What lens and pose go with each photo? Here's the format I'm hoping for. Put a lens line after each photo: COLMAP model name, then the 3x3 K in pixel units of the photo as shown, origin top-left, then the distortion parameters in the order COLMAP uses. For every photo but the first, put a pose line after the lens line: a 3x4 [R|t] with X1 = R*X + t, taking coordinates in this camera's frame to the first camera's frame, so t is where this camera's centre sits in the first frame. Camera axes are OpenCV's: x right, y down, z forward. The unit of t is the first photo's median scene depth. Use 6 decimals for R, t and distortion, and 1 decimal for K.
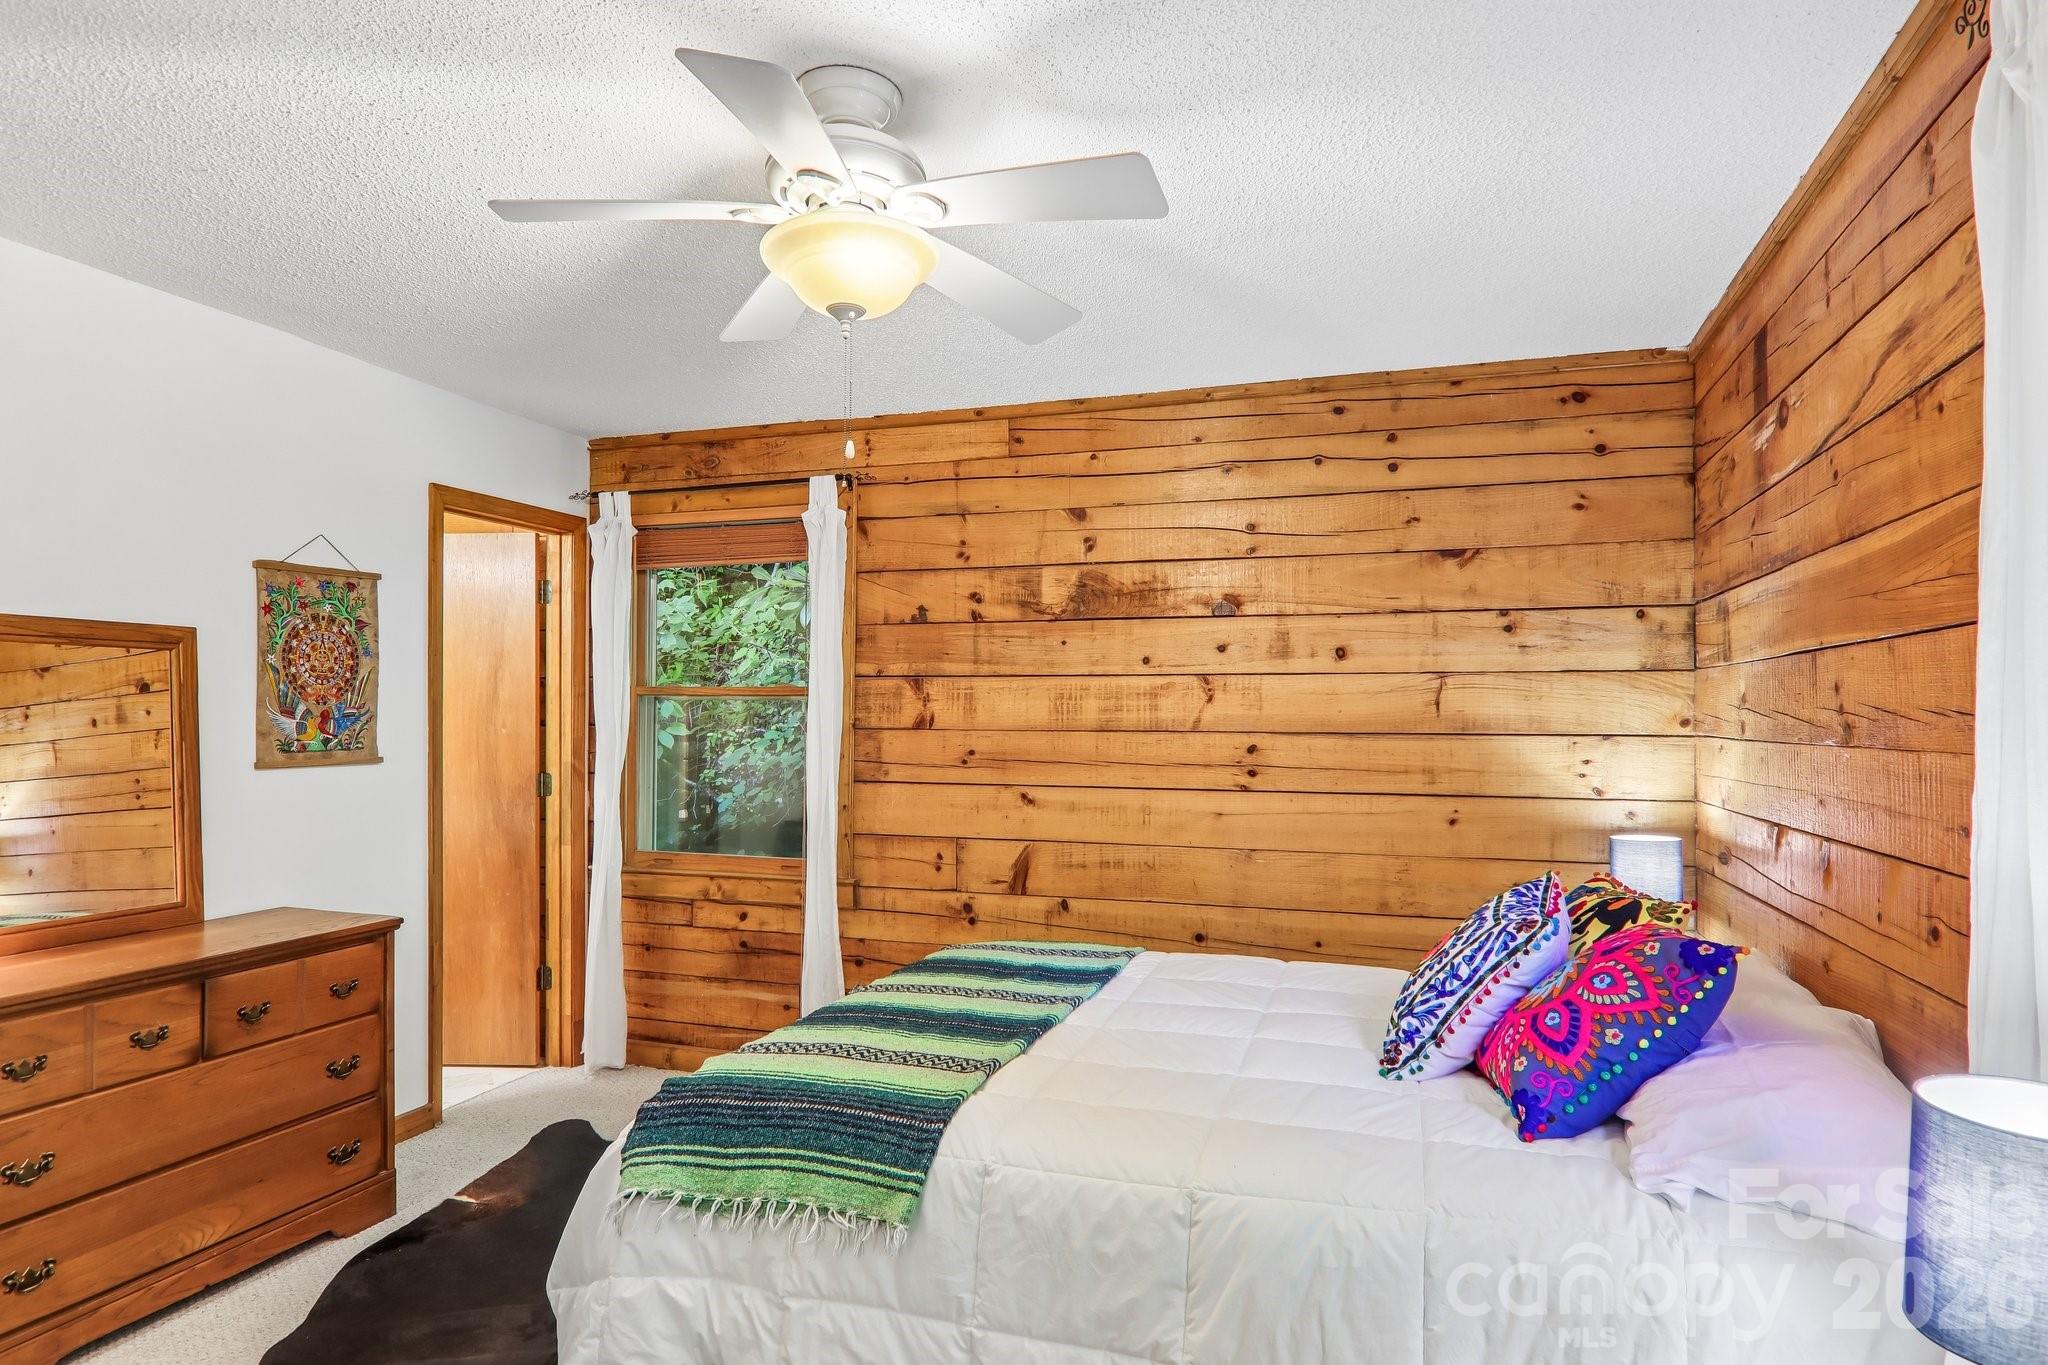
lens RADIAL K [[1125.6, 0, 1024.0], [0, 1125.6, 682.5], [0, 0, 1]] dist [0.003497, -0.024559]
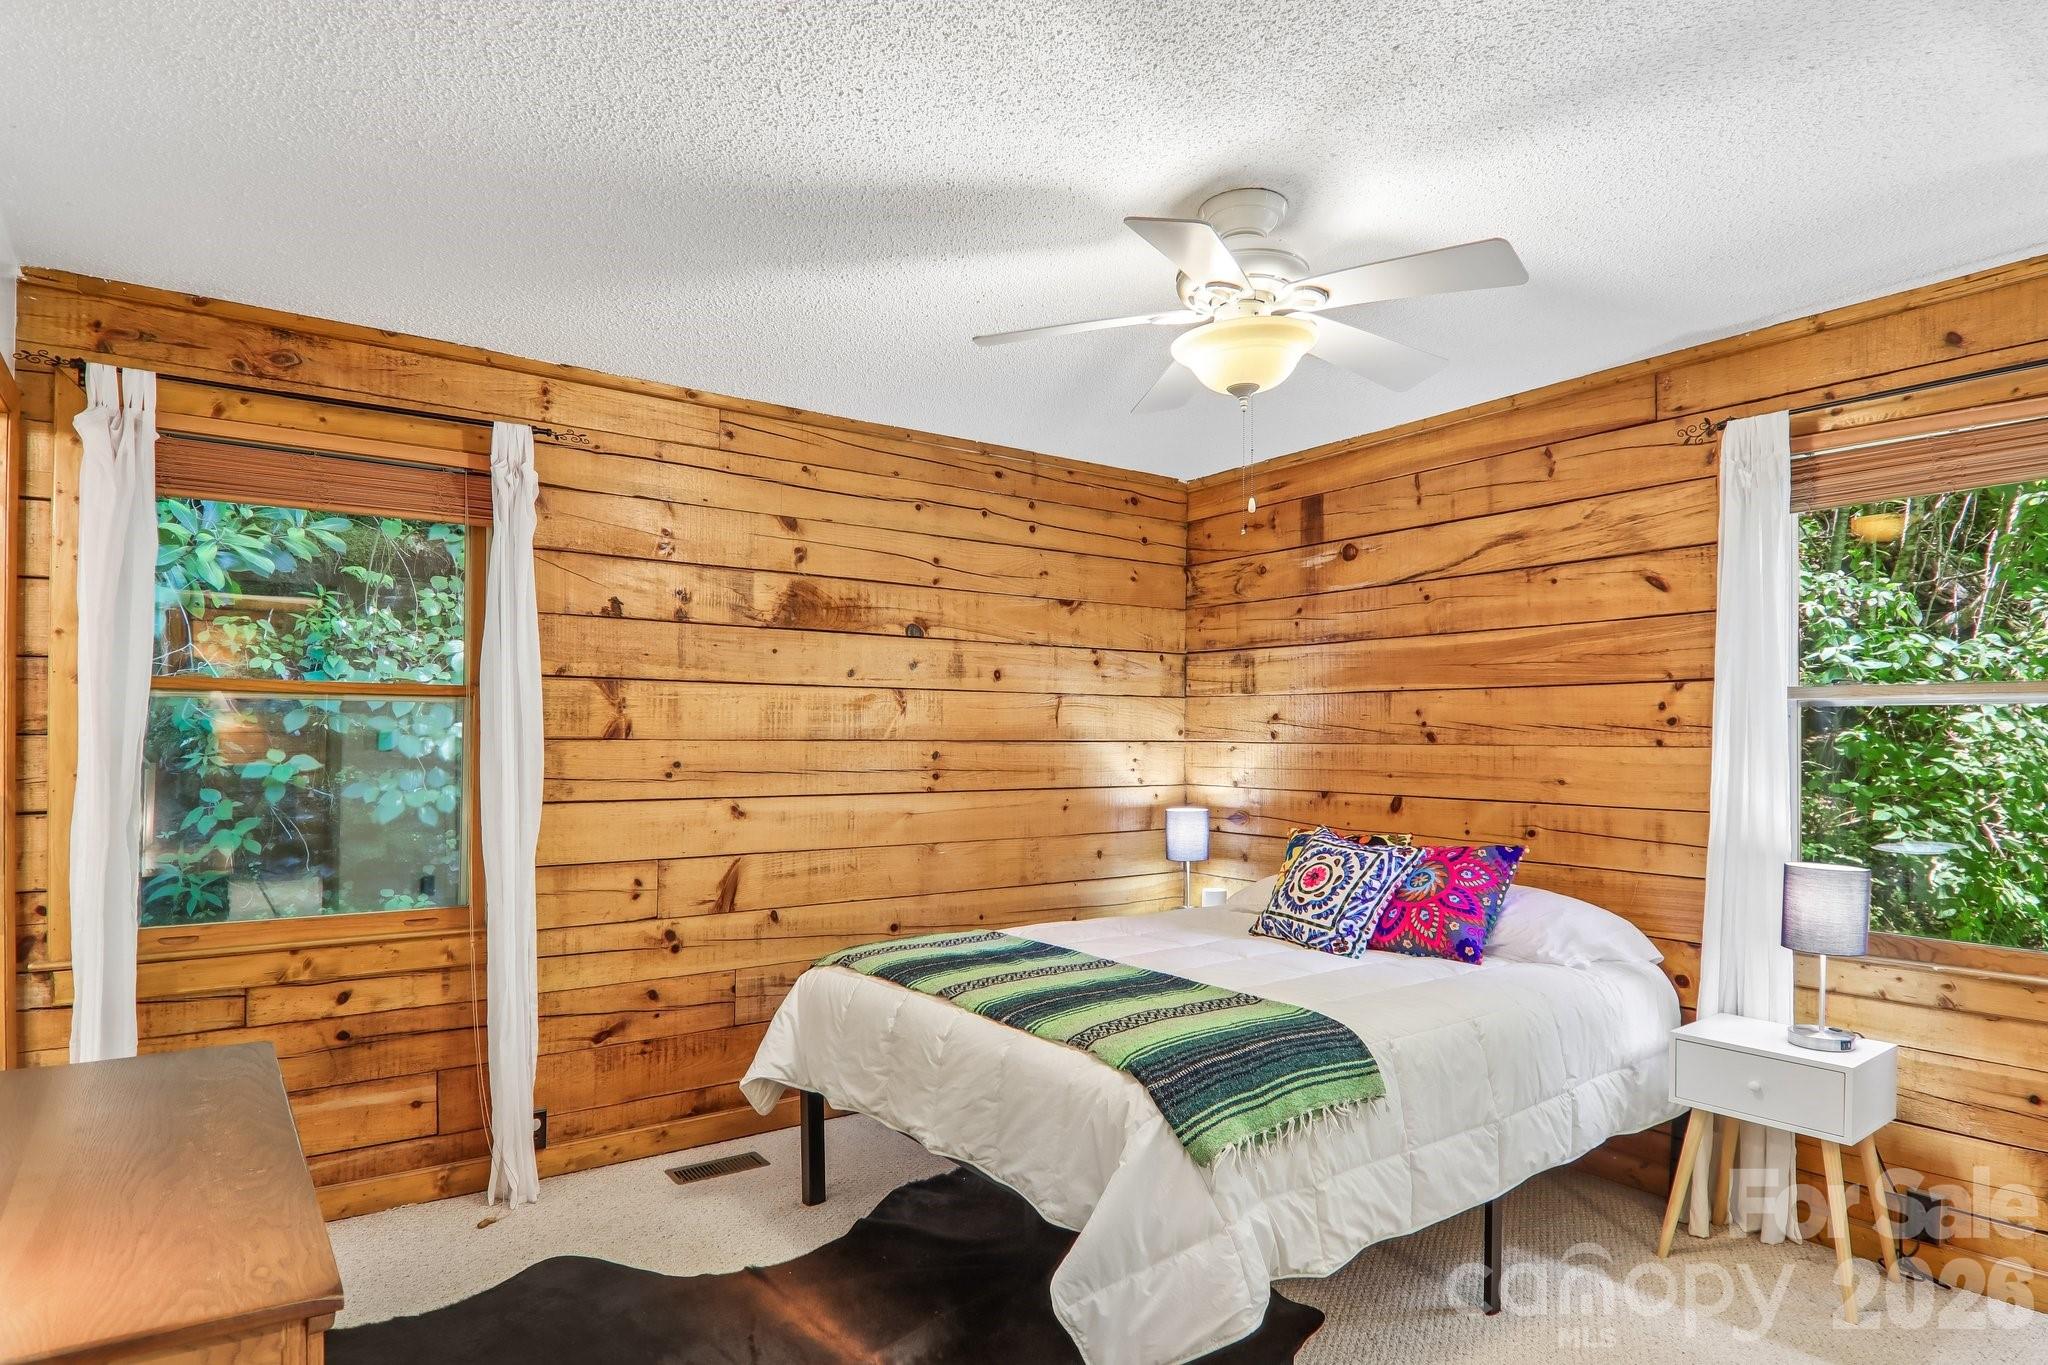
lens RADIAL K [[1138.7, 0, 1032.1], [0, 1138.7, 700.2], [0, 0, 1]] dist [0.006821, -0.021378]
pose [[0.586731, 0.024711, 0.809405, -0.654224], [-0.028152, 0.999553, -0.010109, 0.011808], [-0.809293, -0.016856, 0.587164, 0.235423]]
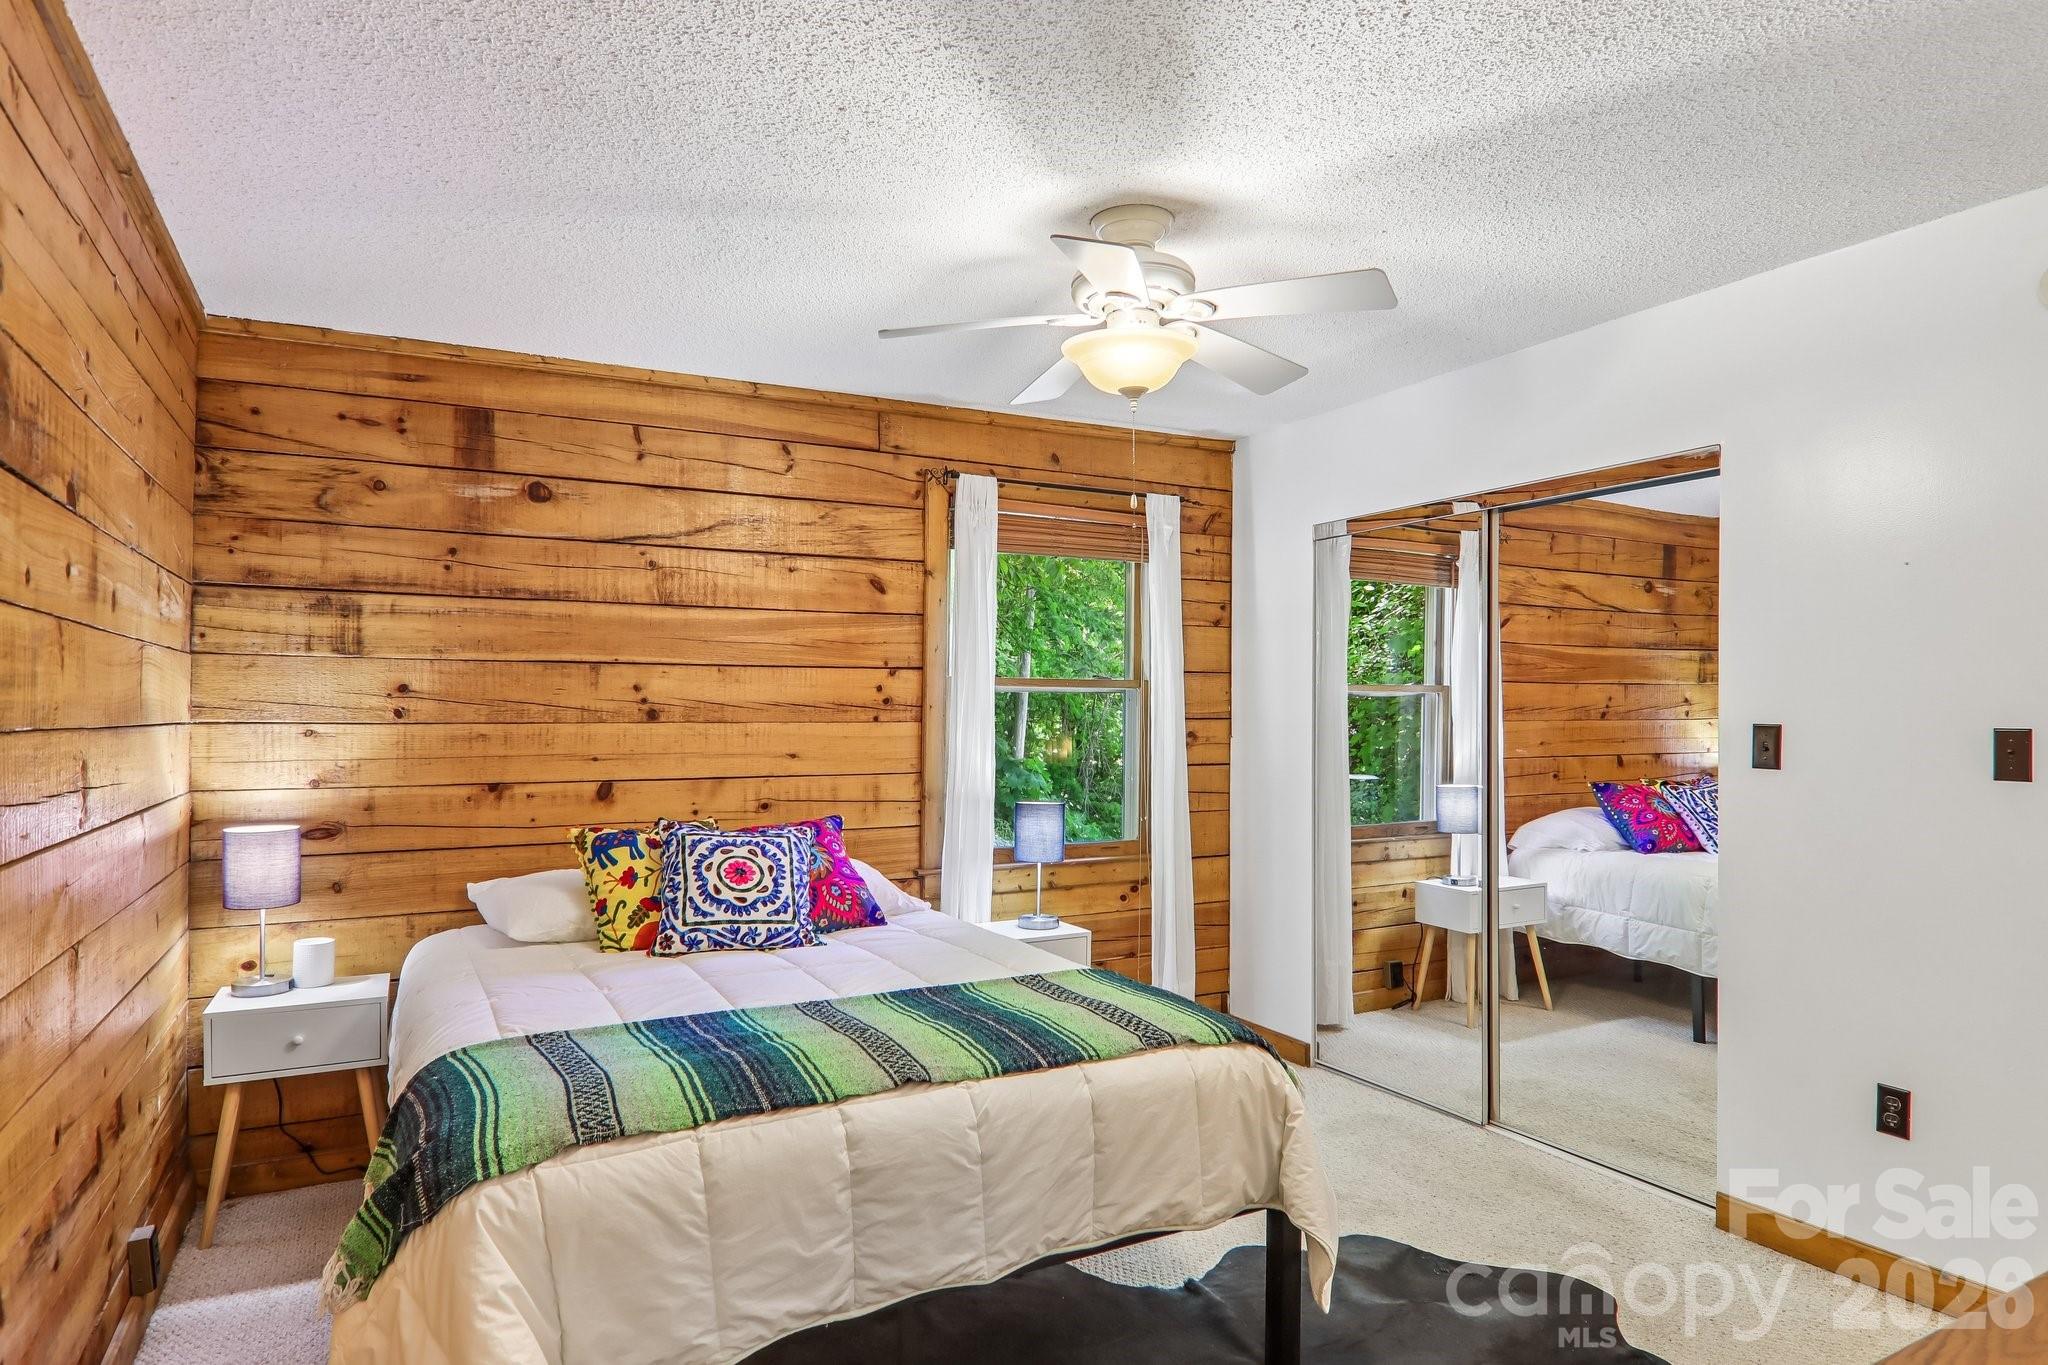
lens RADIAL K [[1138.7, 0, 1032.1], [0, 1138.7, 700.2], [0, 0, 1]] dist [0.006821, -0.021378]
pose [[-0.713454, 0.002475, 0.700698, -0.504300], [-0.025918, 0.999216, -0.029919, 0.032853], [-0.700223, -0.039506, -0.712830, 1.018362]]
